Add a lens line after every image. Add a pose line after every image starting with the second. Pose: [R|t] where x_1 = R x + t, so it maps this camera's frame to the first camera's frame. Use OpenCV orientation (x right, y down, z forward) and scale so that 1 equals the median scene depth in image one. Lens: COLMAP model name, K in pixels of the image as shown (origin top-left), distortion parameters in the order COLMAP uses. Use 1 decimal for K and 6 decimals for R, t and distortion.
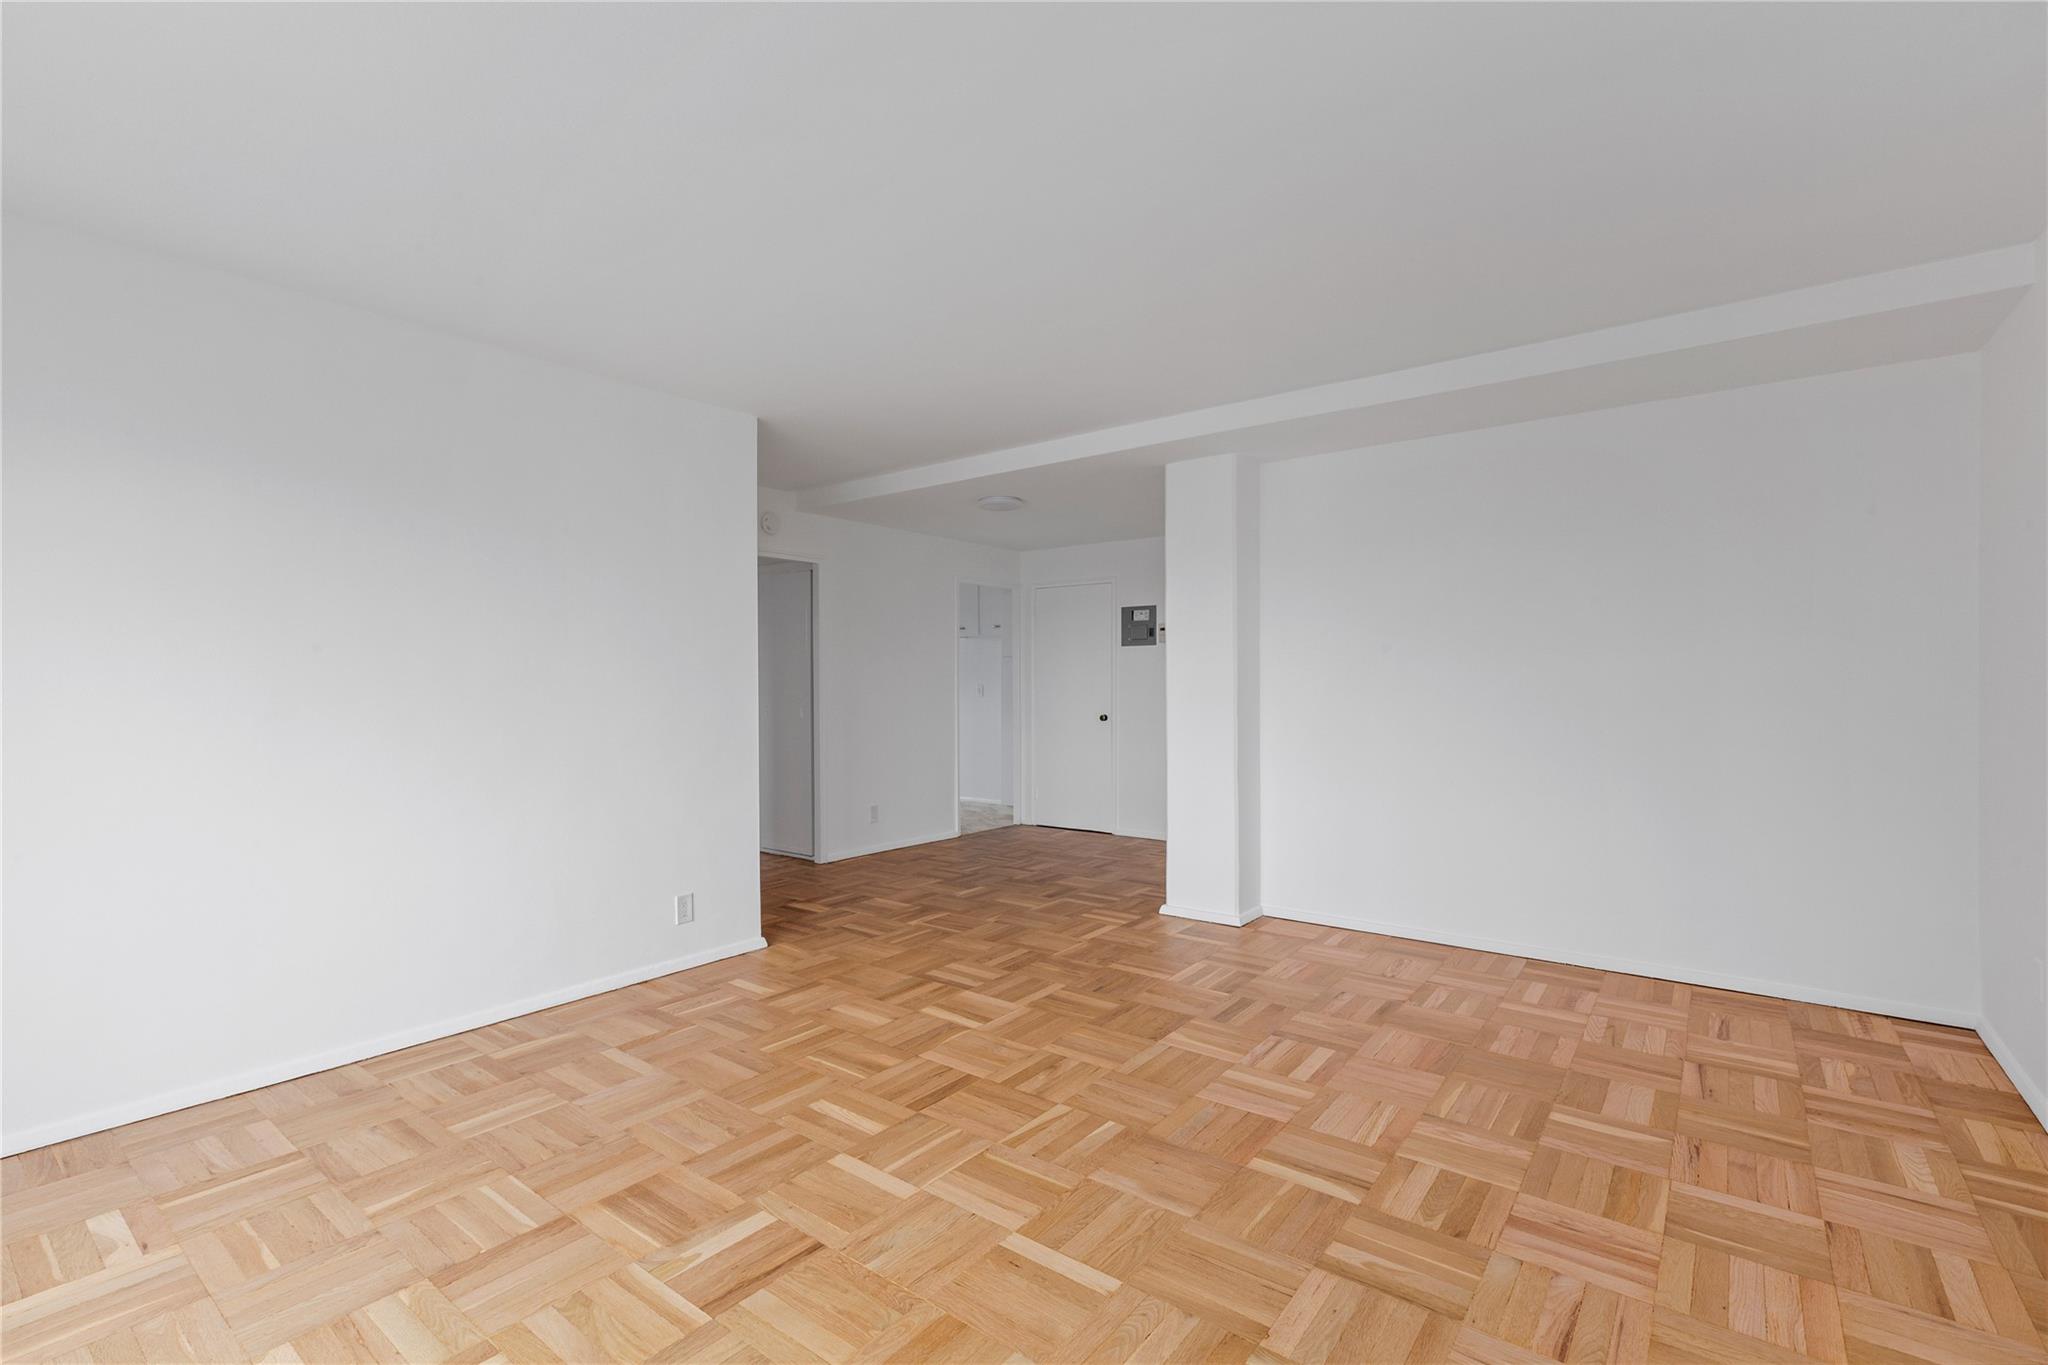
lens RADIAL K [[921.6, 0, 1046.2], [0, 921.6, 686.0], [0, 0, 1]] dist [0.002891, -0.001278]
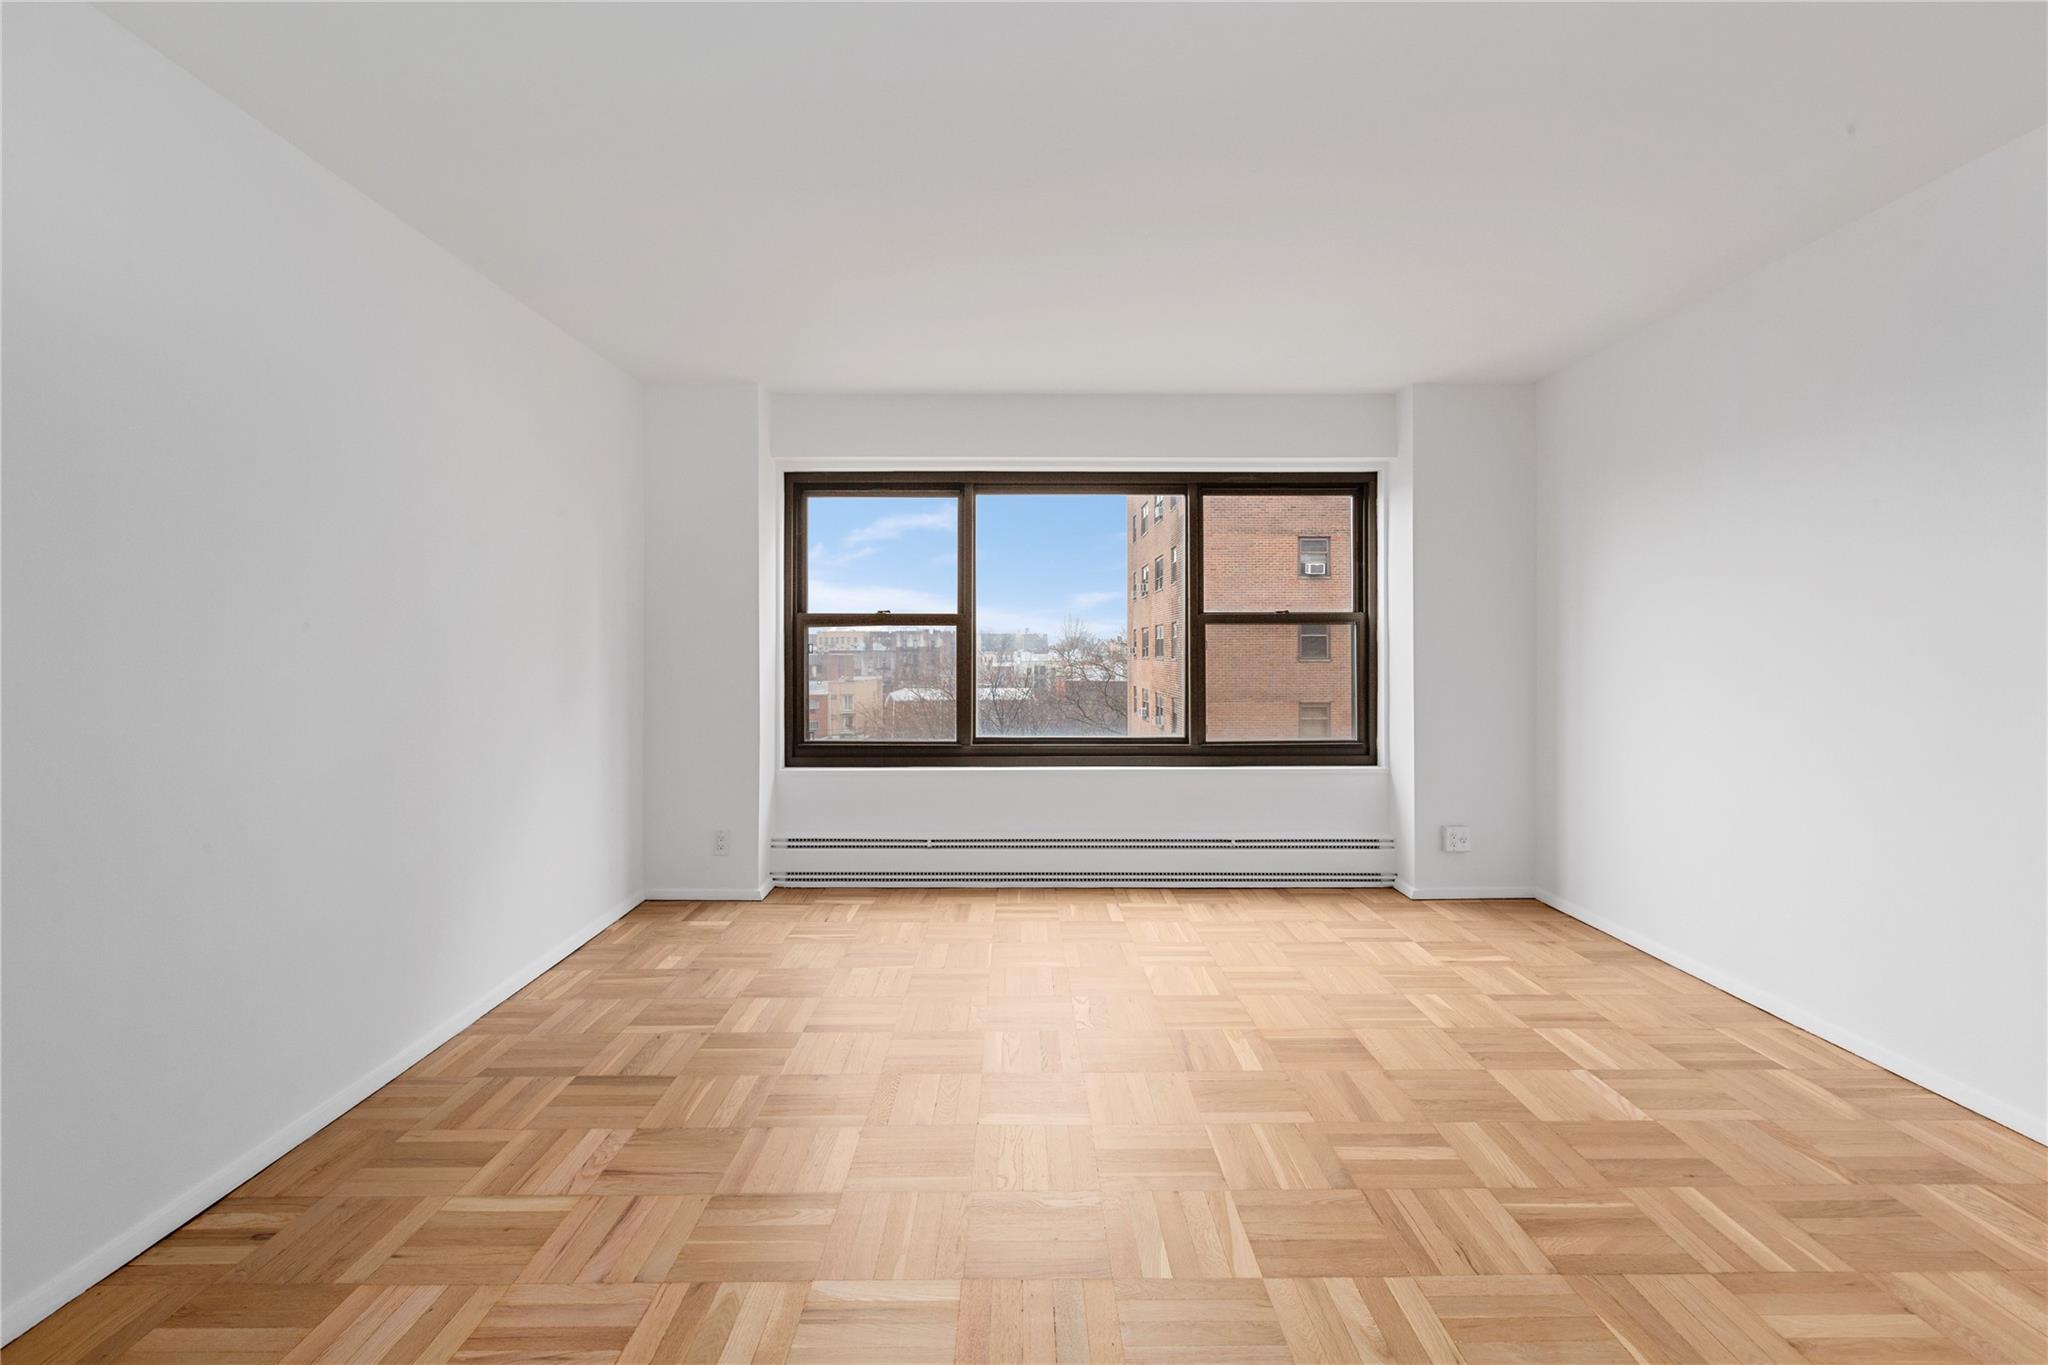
lens RADIAL K [[921.6, 0, 1018.3], [0, 921.6, 650.9], [0, 0, 1]] dist [0.002891, -0.001278]
pose [[-0.805233, 0.005964, -0.592928, 0.426153], [0.004362, 0.999982, 0.004134, 0.000372], [0.592942, 0.000743, -0.805245, 1.117215]]
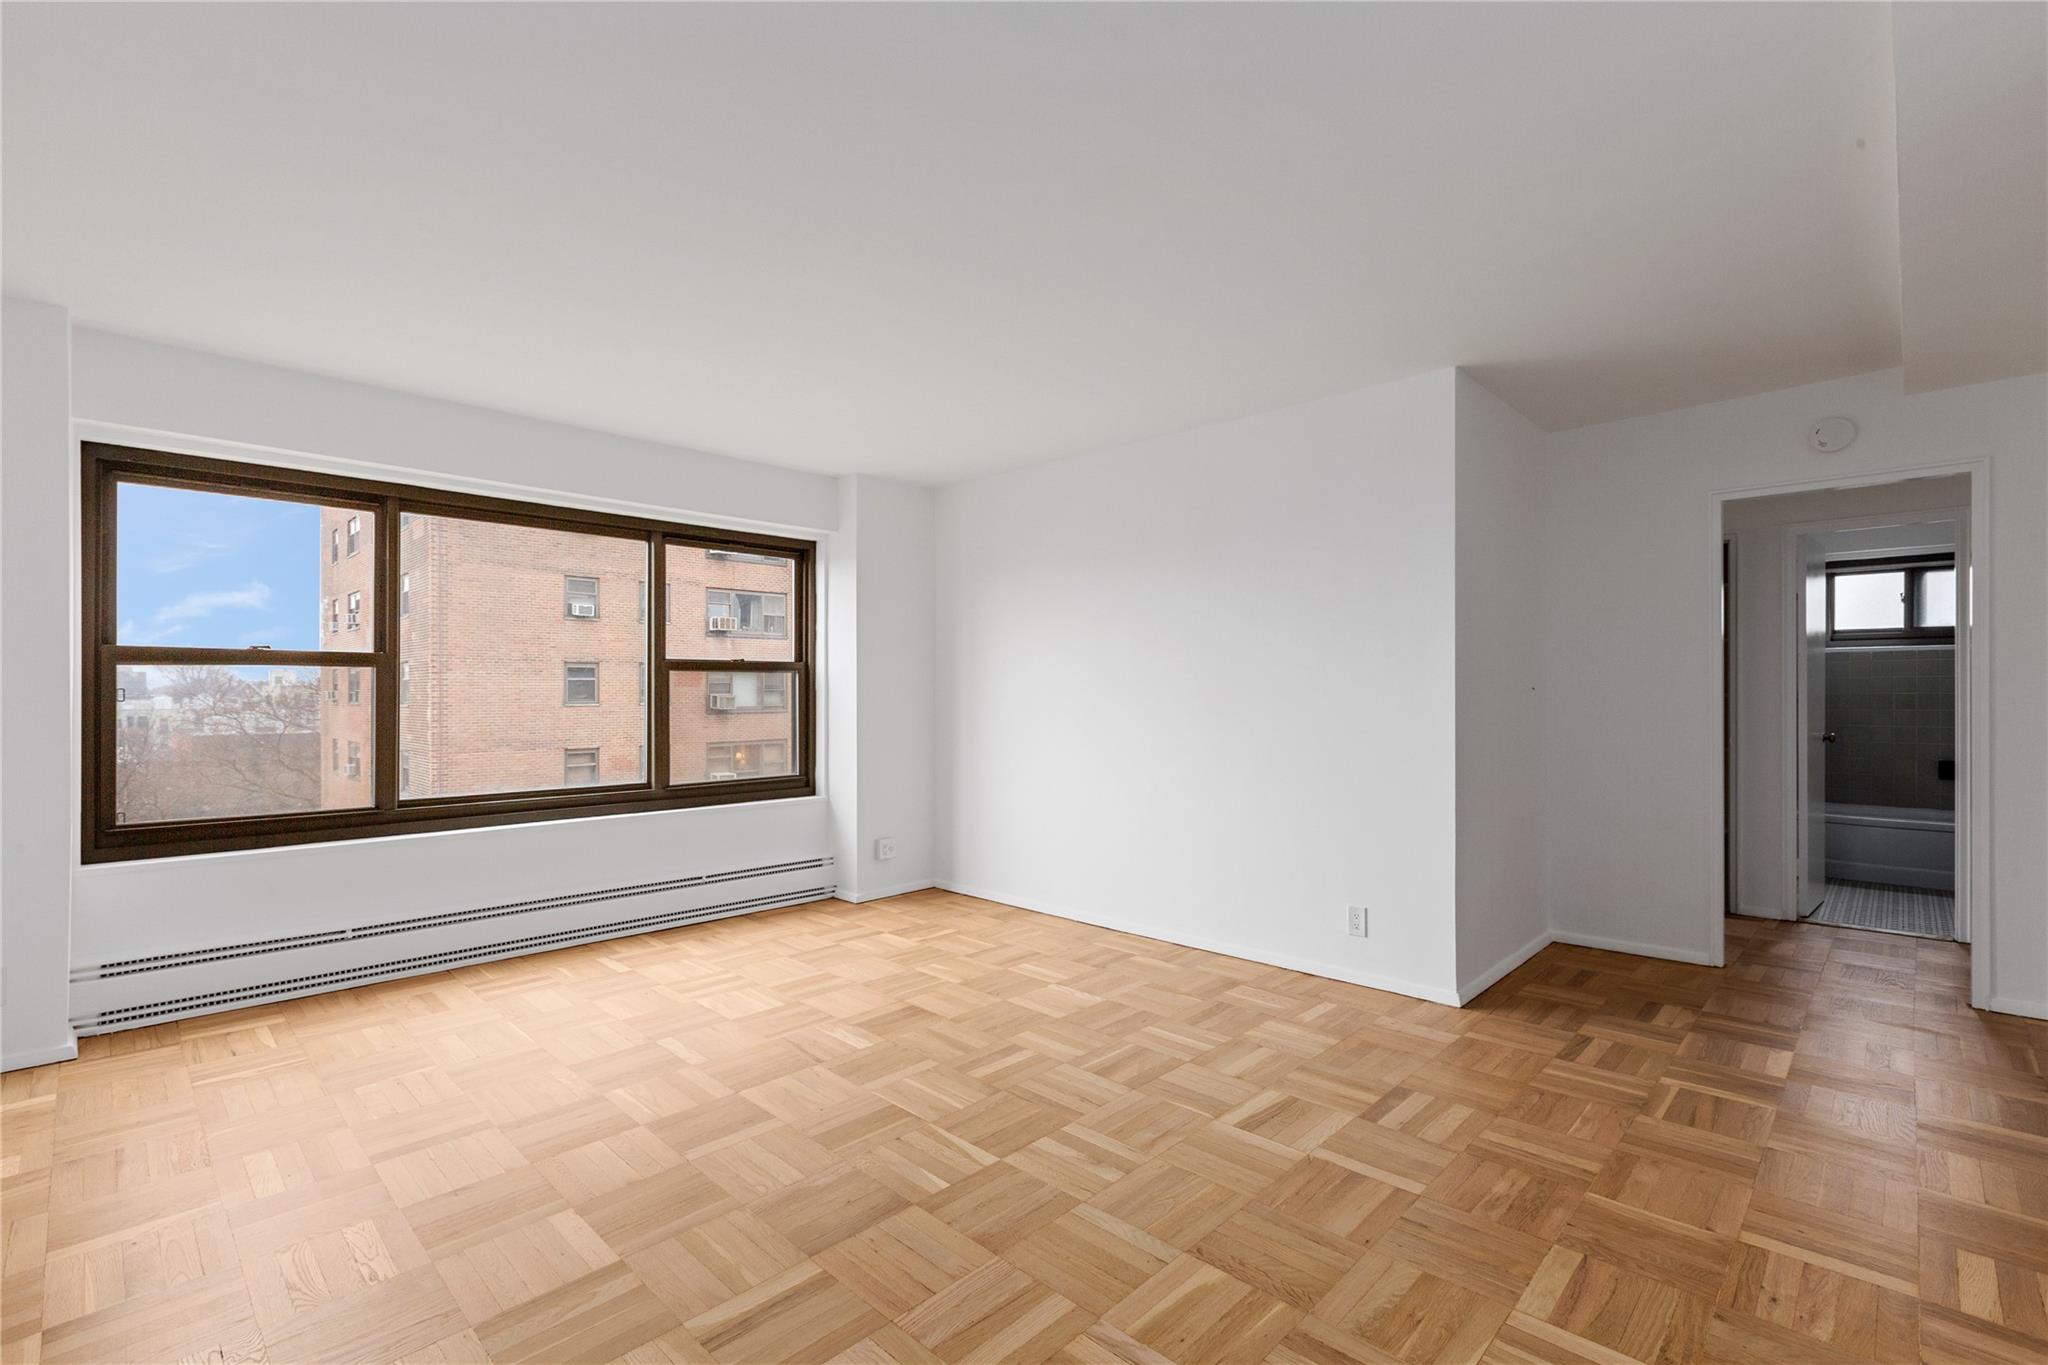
lens RADIAL K [[921.6, 0, 1013.0], [0, 921.6, 683.1], [0, 0, 1]] dist [0.002891, -0.001278]
pose [[-0.144505, -0.005965, -0.989486, 0.706289], [0.001188, 0.999980, -0.006202, -0.003353], [0.989503, -0.002071, -0.144495, 0.894005]]
